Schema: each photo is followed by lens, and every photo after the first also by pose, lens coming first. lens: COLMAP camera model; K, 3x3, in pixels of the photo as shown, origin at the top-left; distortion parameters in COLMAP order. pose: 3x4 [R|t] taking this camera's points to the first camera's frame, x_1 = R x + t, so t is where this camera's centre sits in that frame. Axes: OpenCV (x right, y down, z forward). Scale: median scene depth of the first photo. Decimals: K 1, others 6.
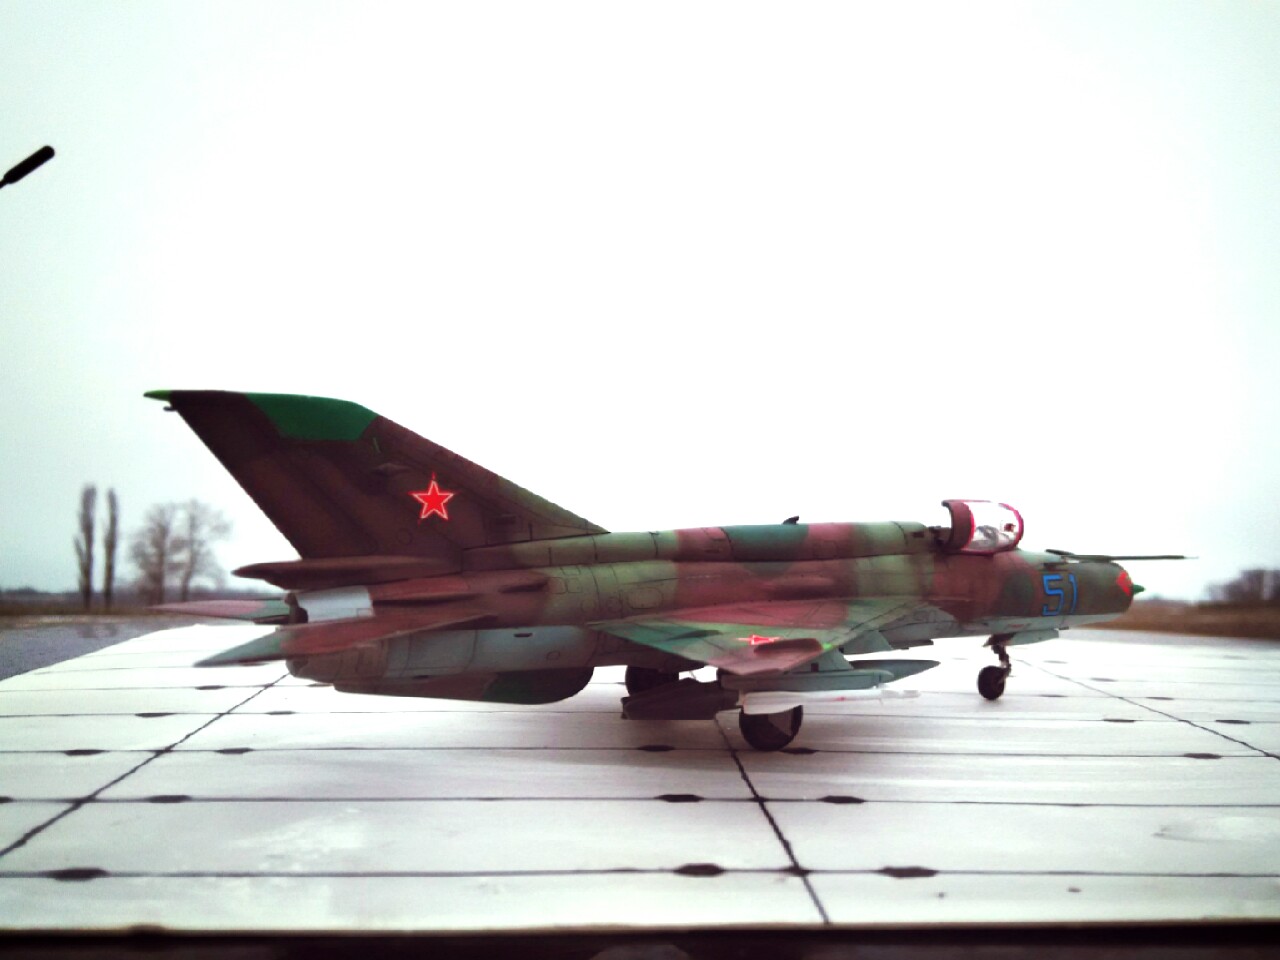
lens RADIAL K [[1113.3, 0, 639.2], [0, 1113.3, 495.2], [0, 0, 1]] dist [0.078595, -0.005161]
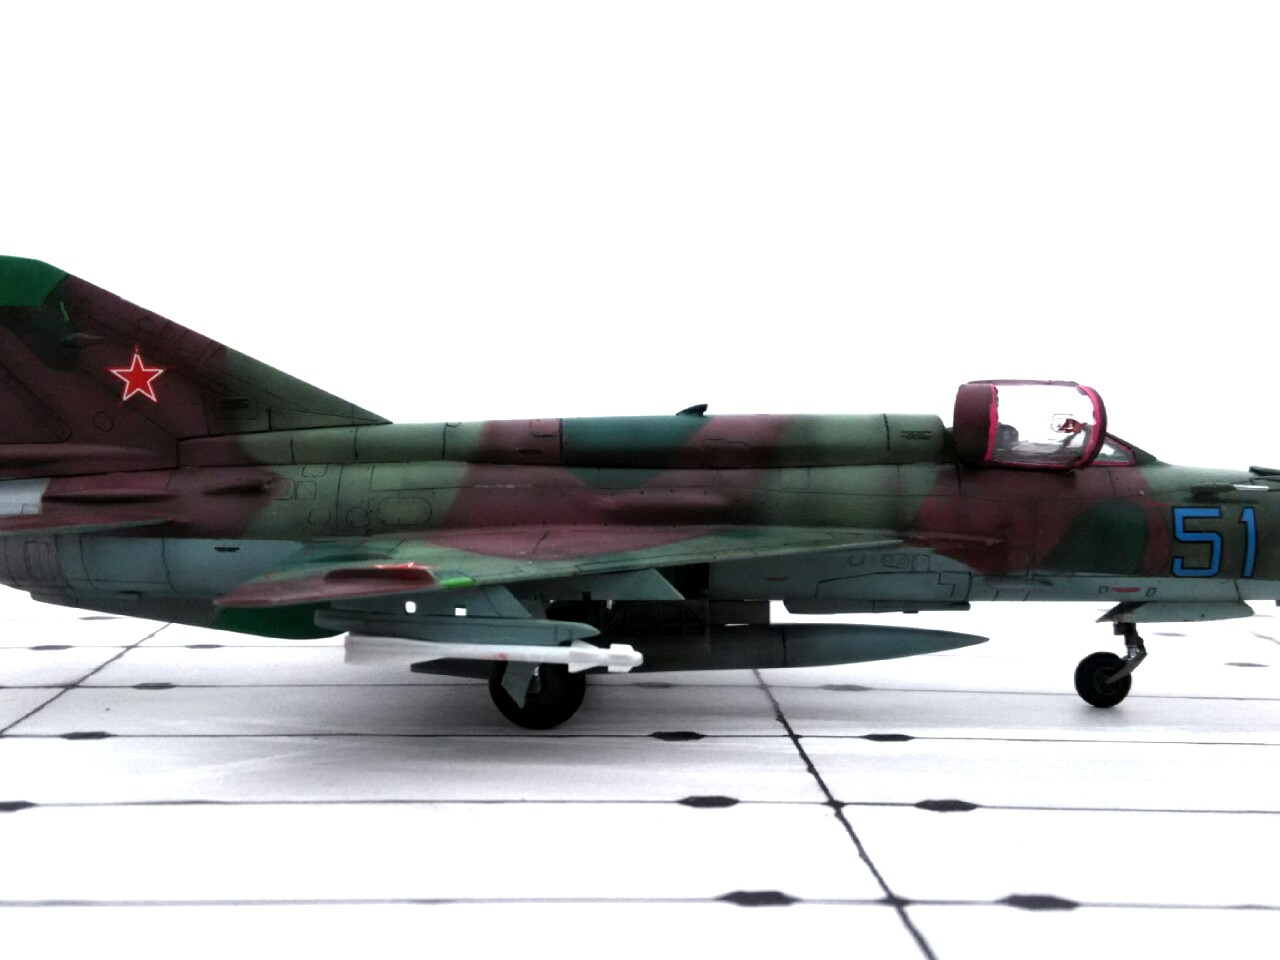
lens RADIAL K [[1632.8, 0, 641.7], [0, 1632.8, 506.7], [0, 0, 1]] dist [0.099396, -0.043778]
pose [[0.864054, 0.039300, -0.501862, 0.704706], [-0.001563, 0.997153, 0.075395, 0.006773], [0.503396, -0.064360, 0.861656, 0.136879]]
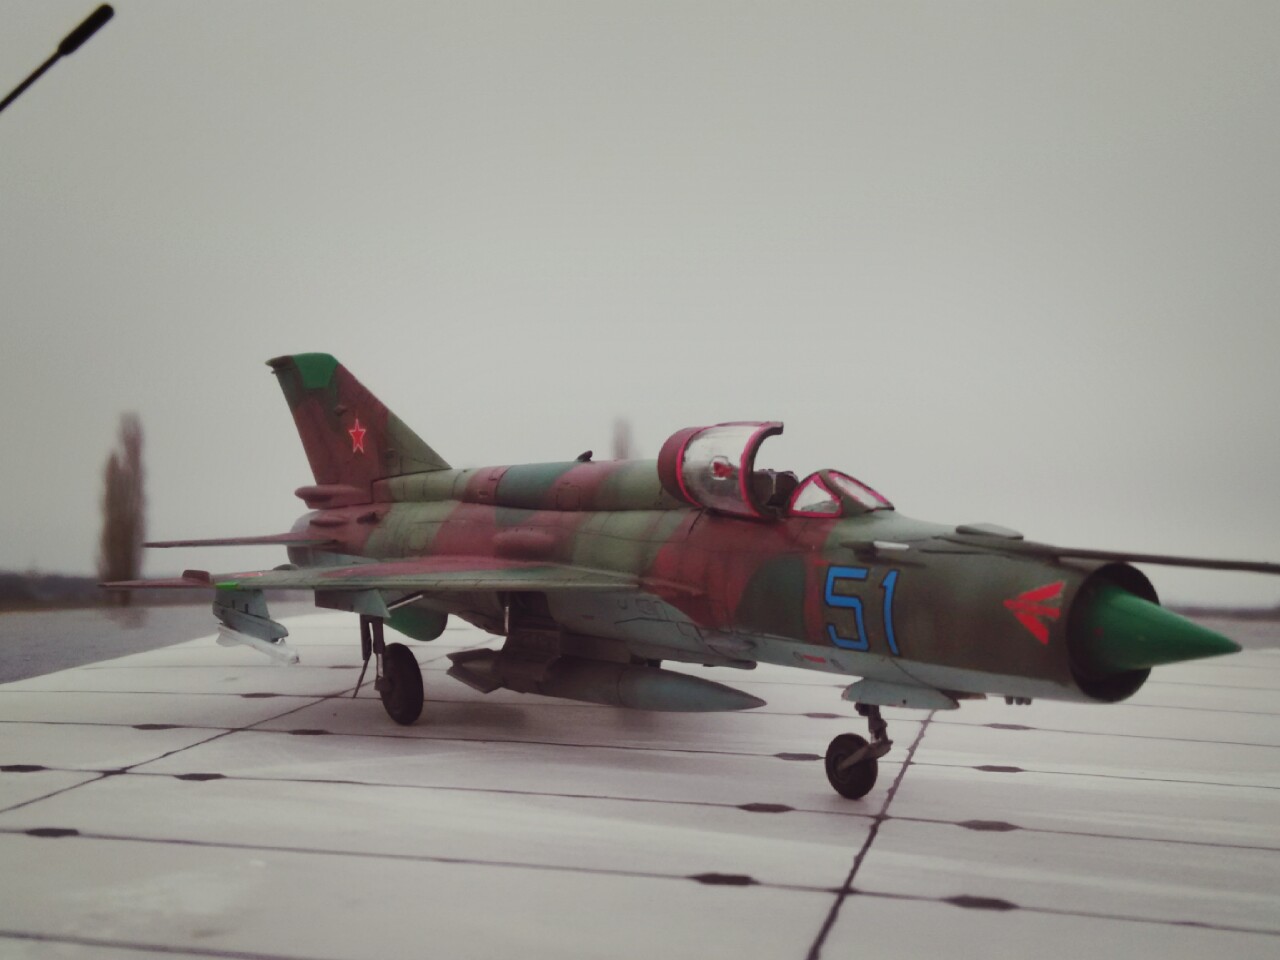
lens RADIAL K [[1632.8, 0, 641.7], [0, 1632.8, 506.7], [0, 0, 1]] dist [0.099396, -0.043778]
pose [[0.088270, 0.026595, -0.995741, 1.387075], [0.004396, 0.999623, 0.027088, 0.030343], [0.996087, -0.006768, 0.088120, 1.082771]]
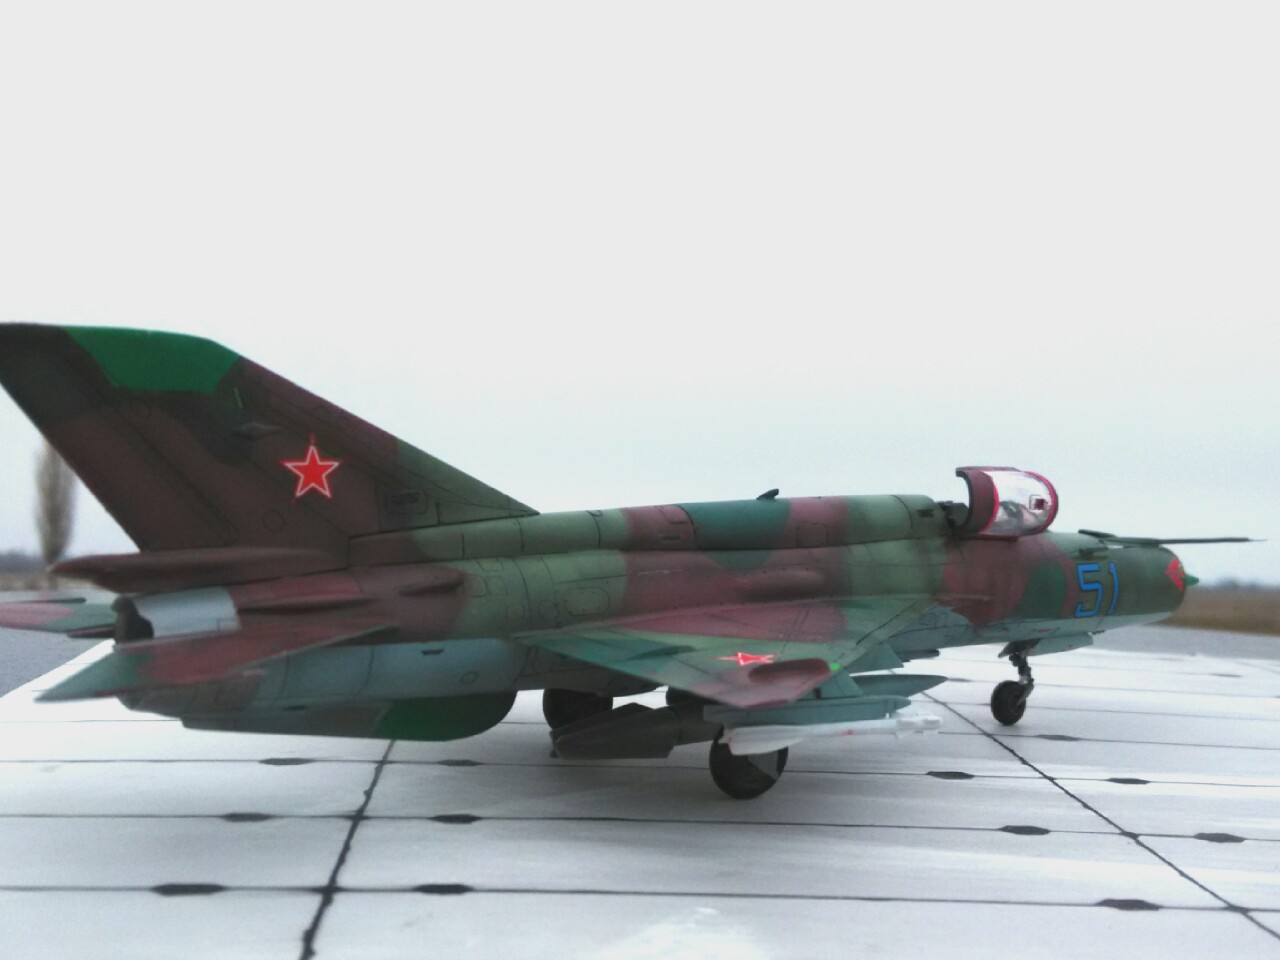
lens RADIAL K [[1632.8, 0, 641.7], [0, 1632.8, 506.7], [0, 0, 1]] dist [0.099396, -0.043778]
pose [[0.993104, 0.008483, 0.116925, -0.089550], [-0.015130, 0.998312, 0.056078, -0.034876], [-0.116252, -0.057461, 0.991556, -0.103102]]
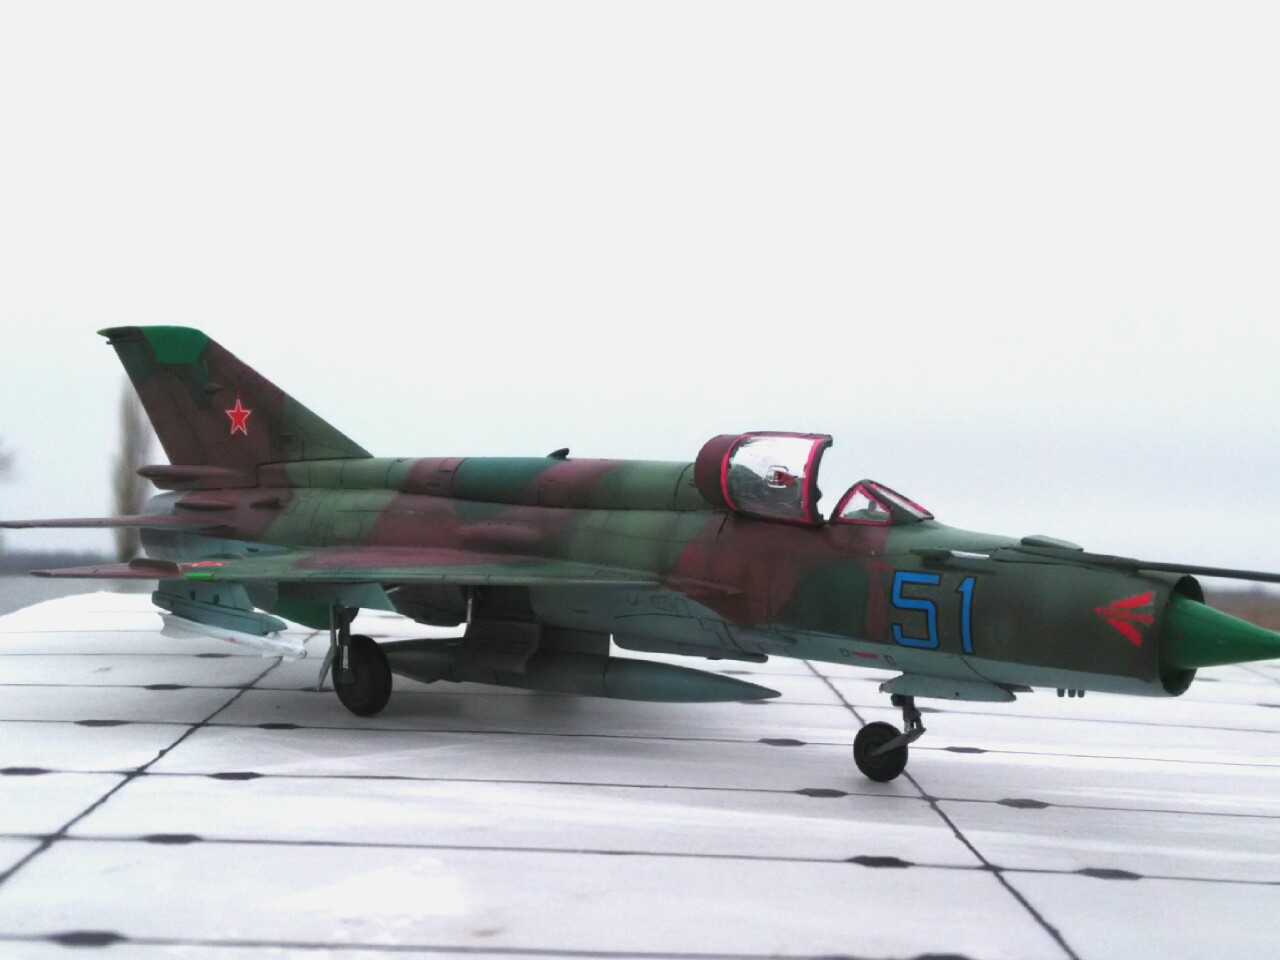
lens RADIAL K [[1632.8, 0, 641.7], [0, 1632.8, 506.7], [0, 0, 1]] dist [0.099396, -0.043778]
pose [[0.366749, 0.050986, -0.928922, 1.356065], [-0.030085, 0.998625, 0.042935, 0.010559], [0.929833, 0.012200, 0.367779, 0.744248]]
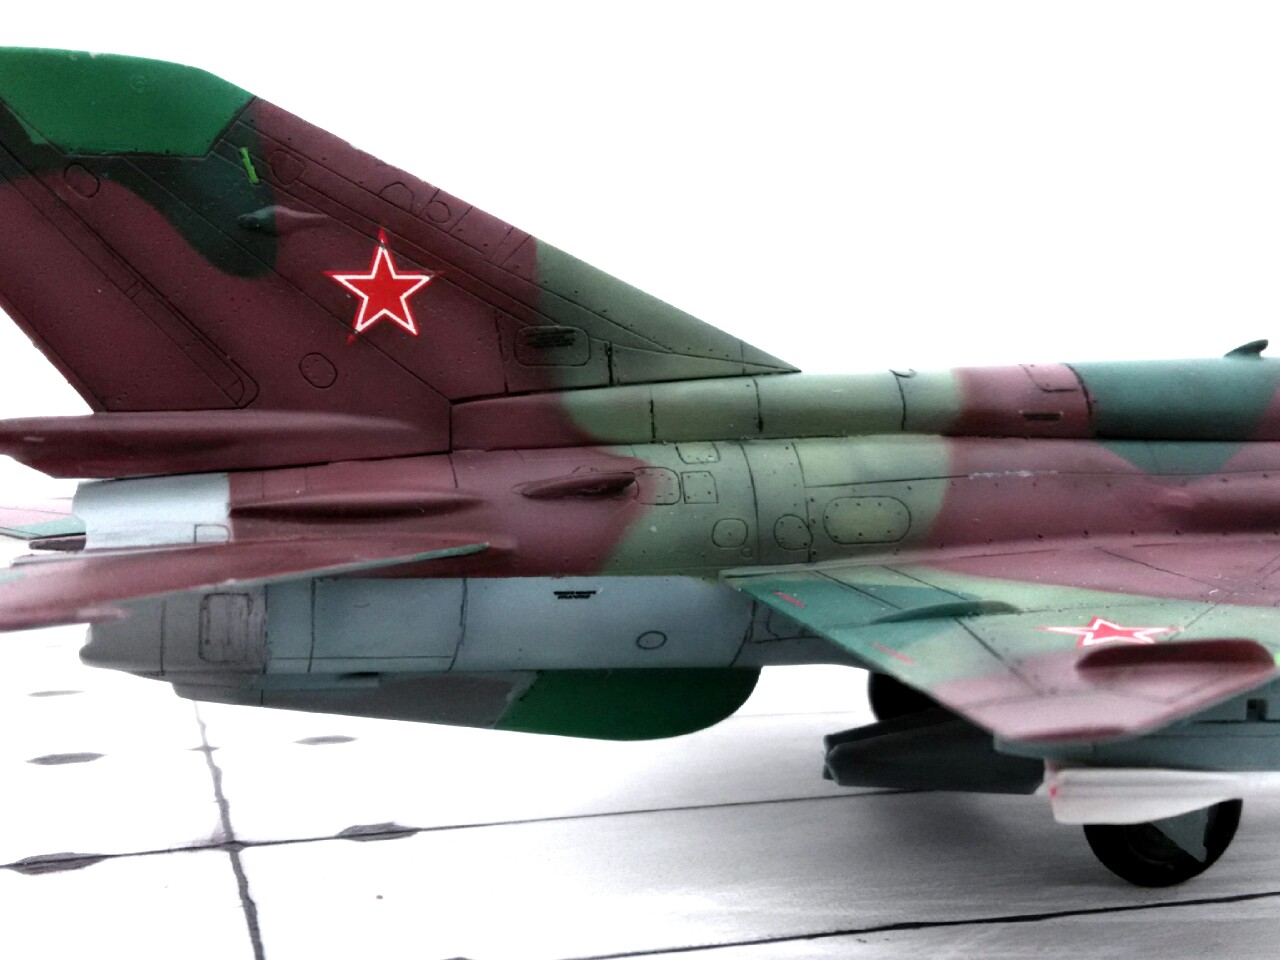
lens RADIAL K [[1632.8, 0, 641.7], [0, 1632.8, 506.7], [0, 0, 1]] dist [0.099396, -0.043778]
pose [[0.967291, 0.026031, -0.252331, 0.083330], [-0.003255, 0.995913, 0.090260, 0.030034], [0.253649, -0.086487, 0.963422, 0.359959]]
